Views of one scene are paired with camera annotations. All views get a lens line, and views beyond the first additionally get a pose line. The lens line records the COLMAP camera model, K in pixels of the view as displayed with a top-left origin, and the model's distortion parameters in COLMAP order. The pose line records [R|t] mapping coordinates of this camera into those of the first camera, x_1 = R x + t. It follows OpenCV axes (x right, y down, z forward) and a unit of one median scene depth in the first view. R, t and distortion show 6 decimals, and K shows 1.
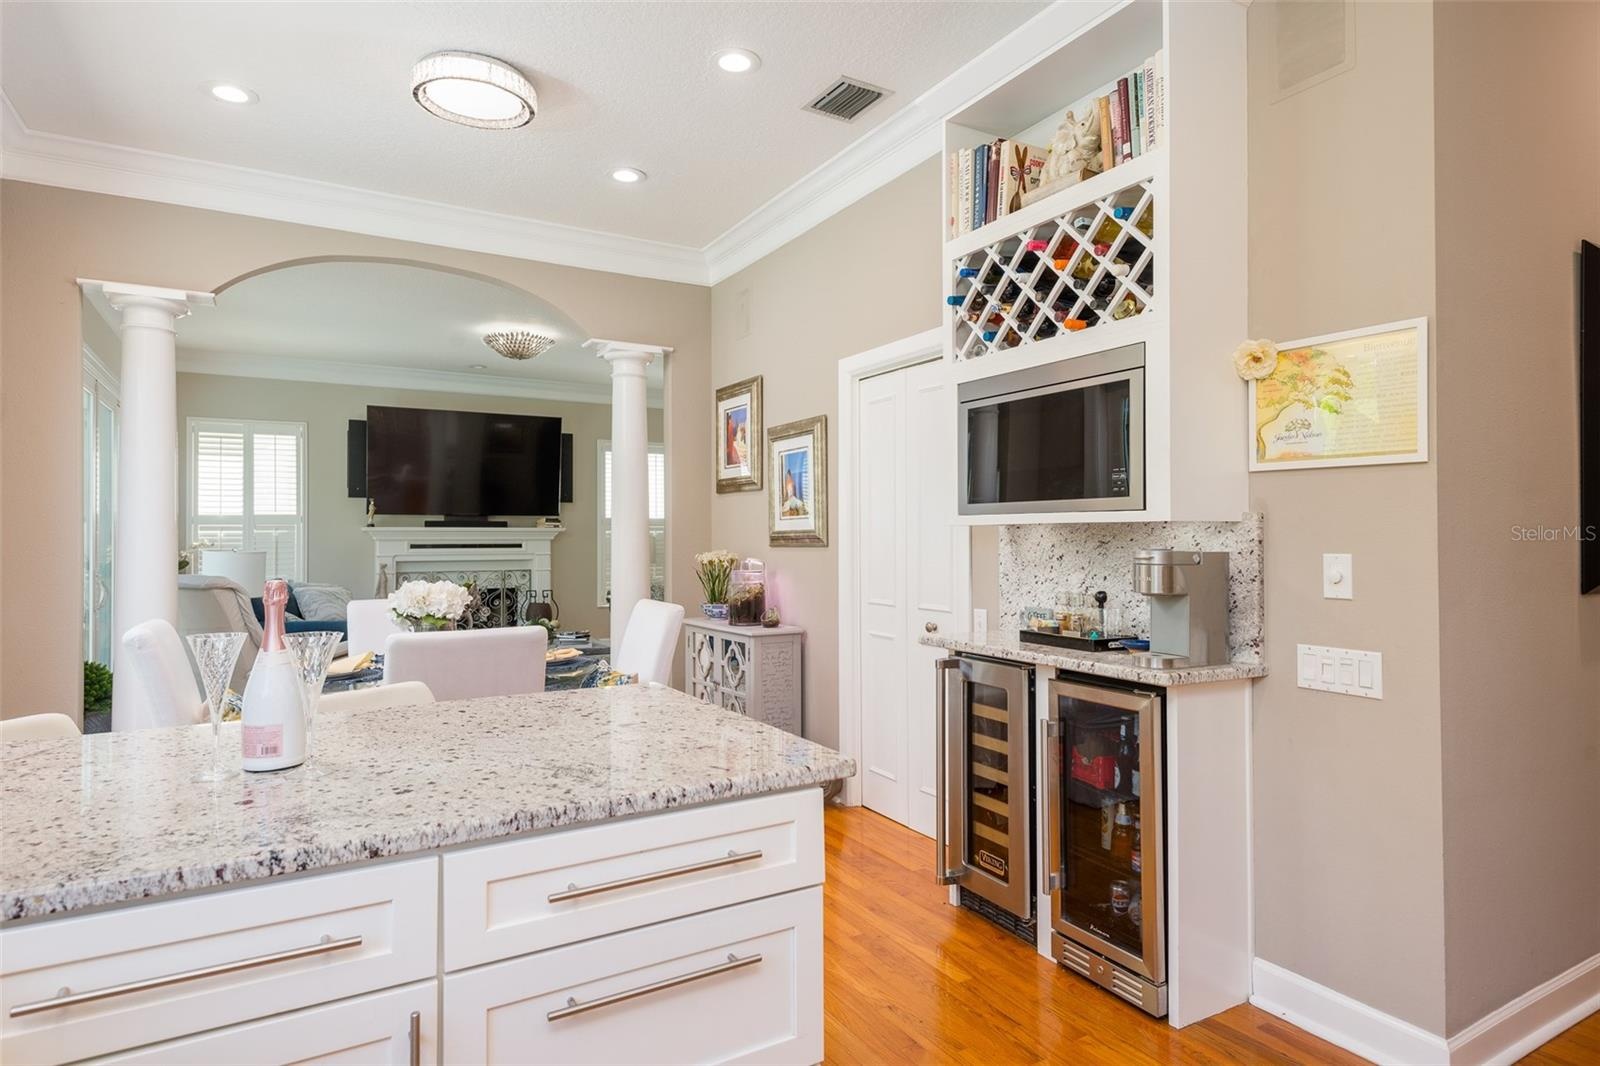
lens RADIAL K [[882.5, 0, 796.4], [0, 882.5, 532.0], [0, 0, 1]] dist [-0.001704, -0.000283]
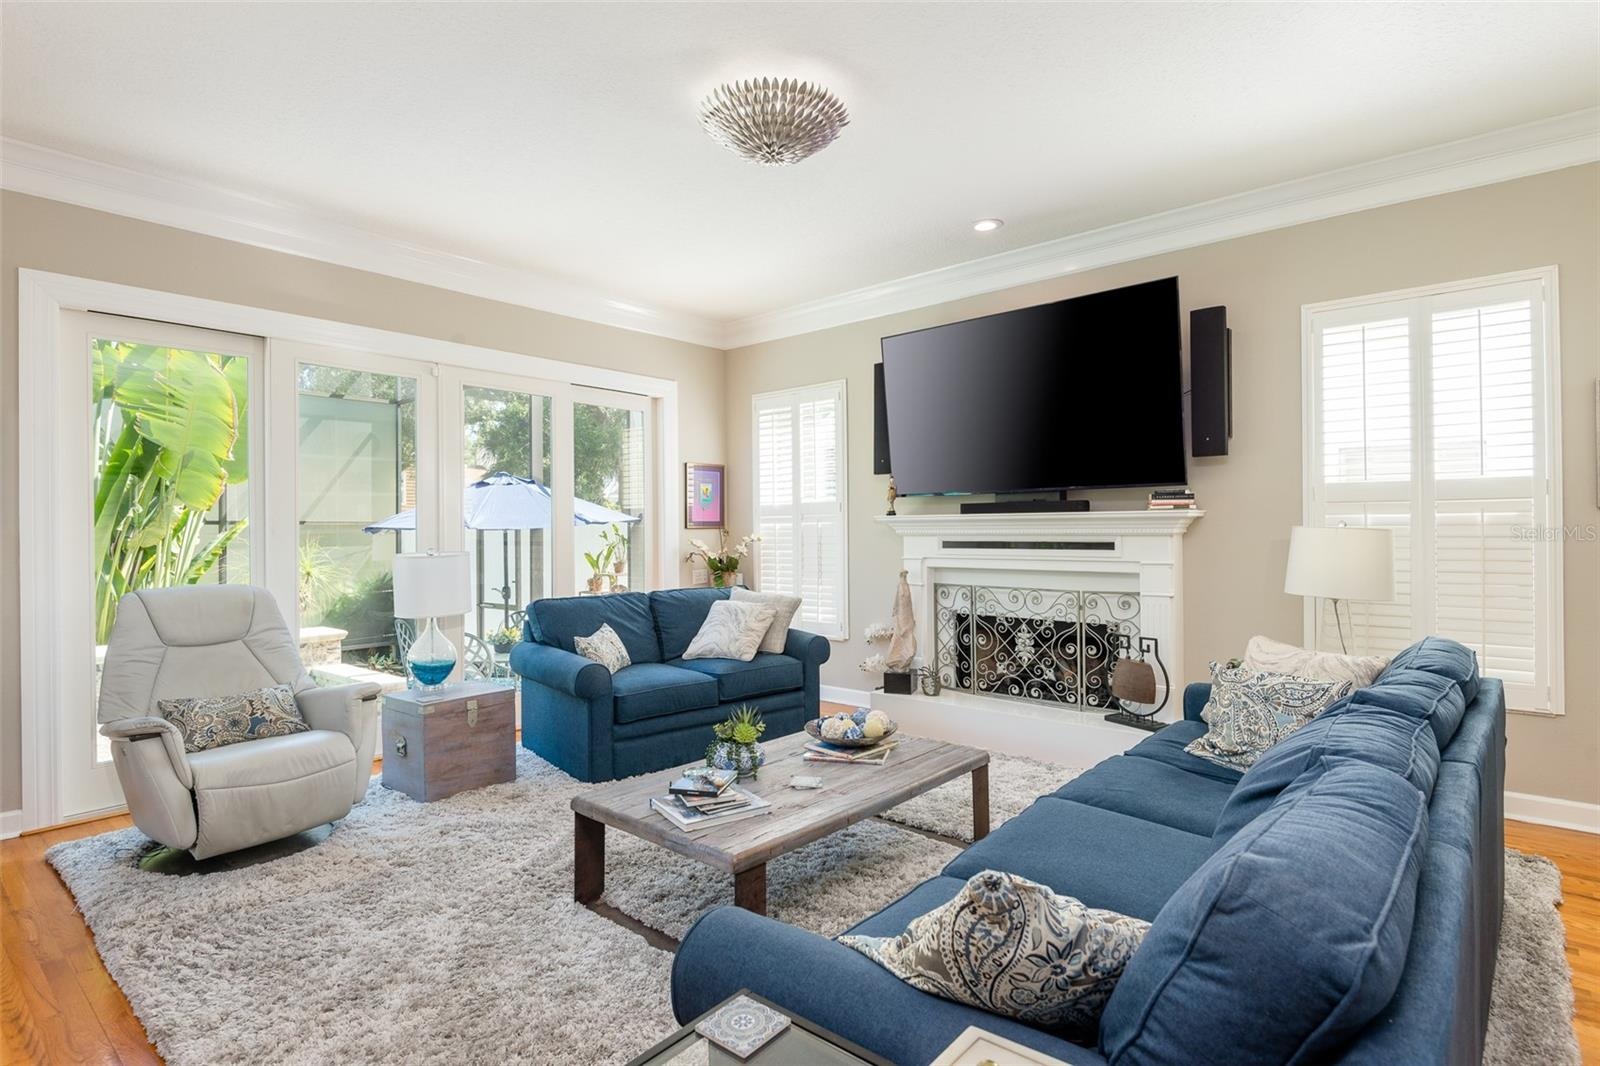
lens RADIAL K [[798.6, 0, 796.1], [0, 798.6, 532.1], [0, 0, 1]] dist [-0.006623, -0.001749]
pose [[0.336128, 0.003116, -0.941811, 0.072689], [0.012576, 0.999891, 0.007796, 0.001359], [0.941732, -0.014464, 0.336052, 0.706180]]
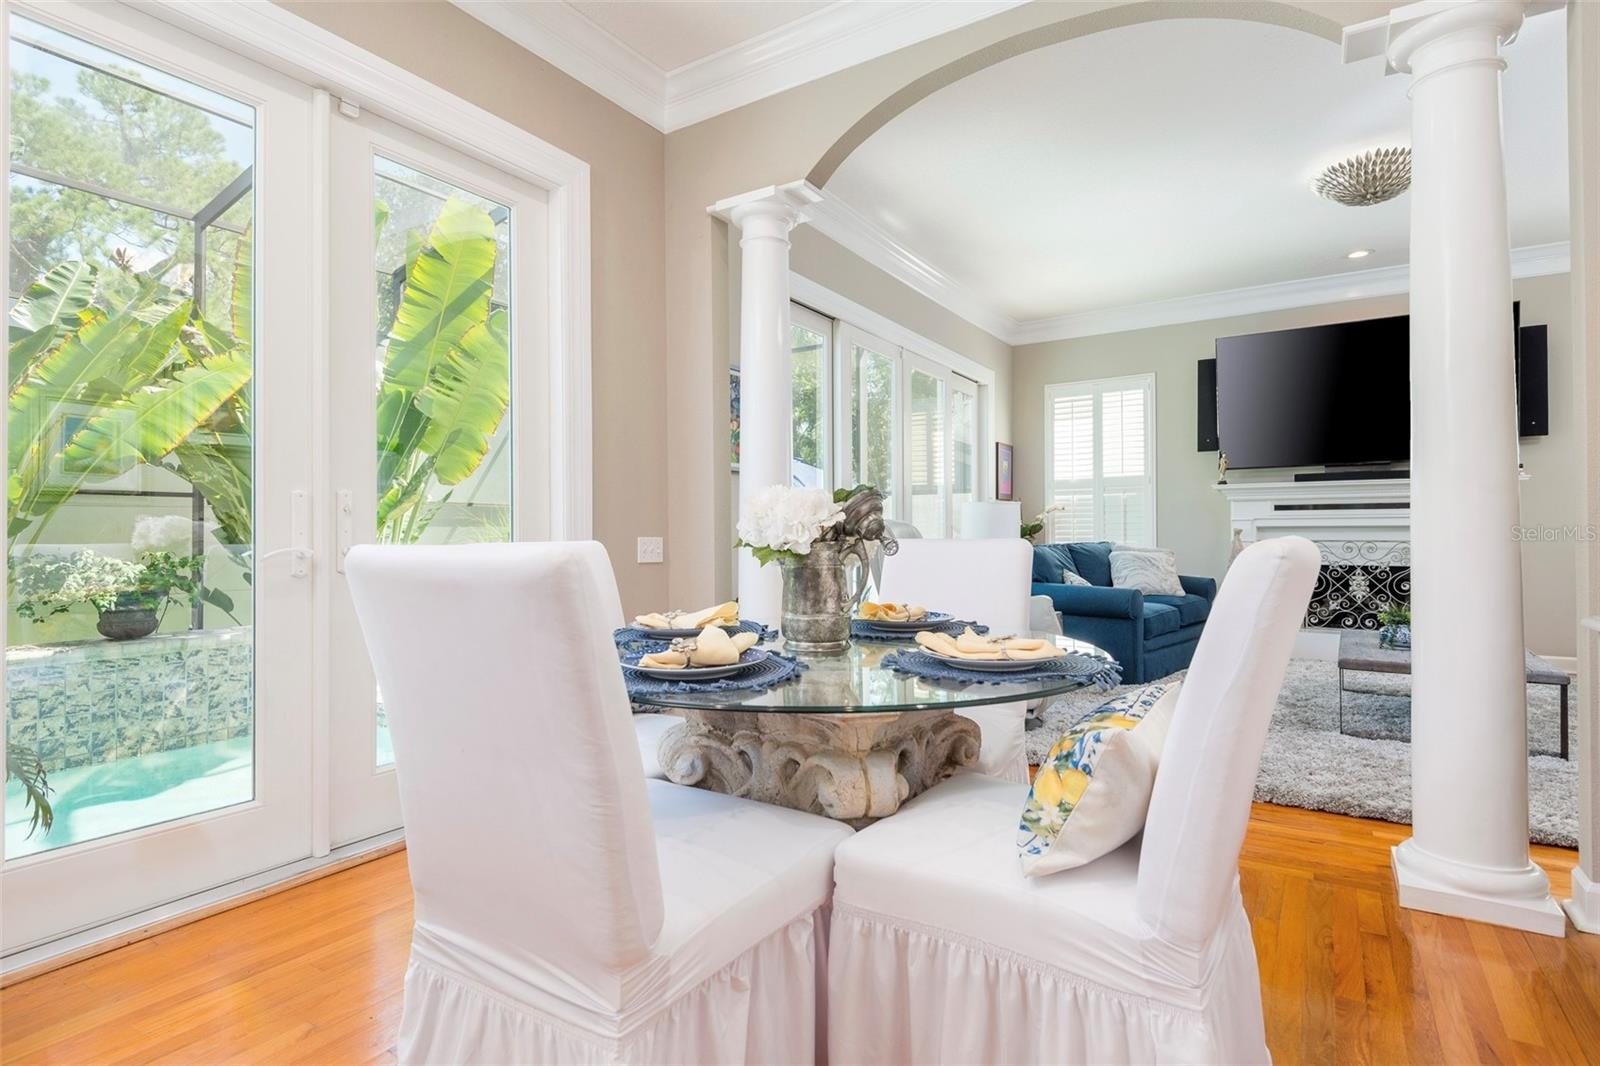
lens RADIAL K [[798.6, 0, 801.6], [0, 798.6, 528.6], [0, 0, 1]] dist [-0.006623, -0.001749]
pose [[0.446405, -0.006359, -0.894808, 0.009723], [0.008352, 0.999961, -0.002940, 0.033496], [0.894792, -0.006161, 0.446441, 0.305574]]
